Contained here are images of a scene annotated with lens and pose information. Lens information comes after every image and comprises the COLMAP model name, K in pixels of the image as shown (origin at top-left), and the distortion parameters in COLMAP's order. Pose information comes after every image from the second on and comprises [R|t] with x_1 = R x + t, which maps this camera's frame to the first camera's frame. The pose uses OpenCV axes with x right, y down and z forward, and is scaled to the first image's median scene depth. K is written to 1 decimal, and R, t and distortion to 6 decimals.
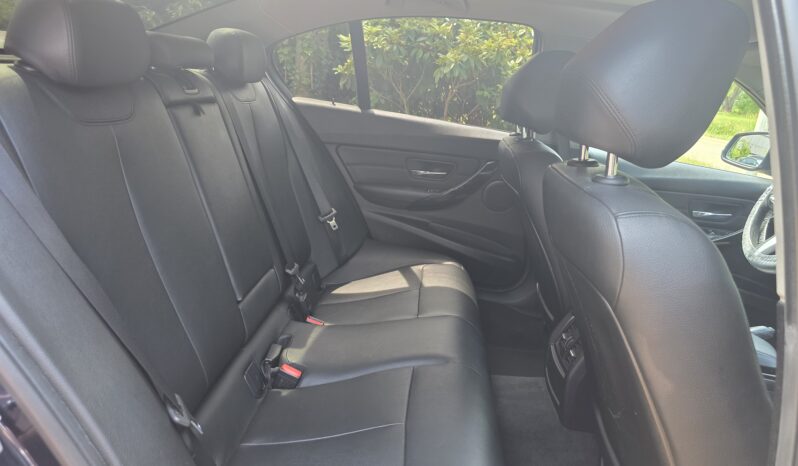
lens RADIAL K [[545.2, 0, 396.4], [0, 545.2, 232.2], [0, 0, 1]] dist [0.045566, -0.048265]
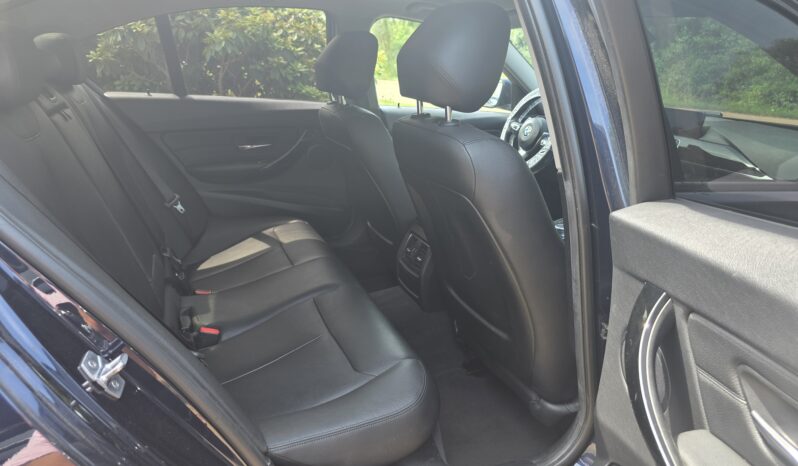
lens RADIAL K [[545.2, 0, 396.4], [0, 545.2, 232.2], [0, 0, 1]] dist [0.045566, -0.048265]
pose [[0.894521, -0.216984, 0.390834, -0.164943], [0.195286, 0.976137, 0.094973, 0.011848], [-0.402115, -0.008631, 0.915549, -0.142455]]
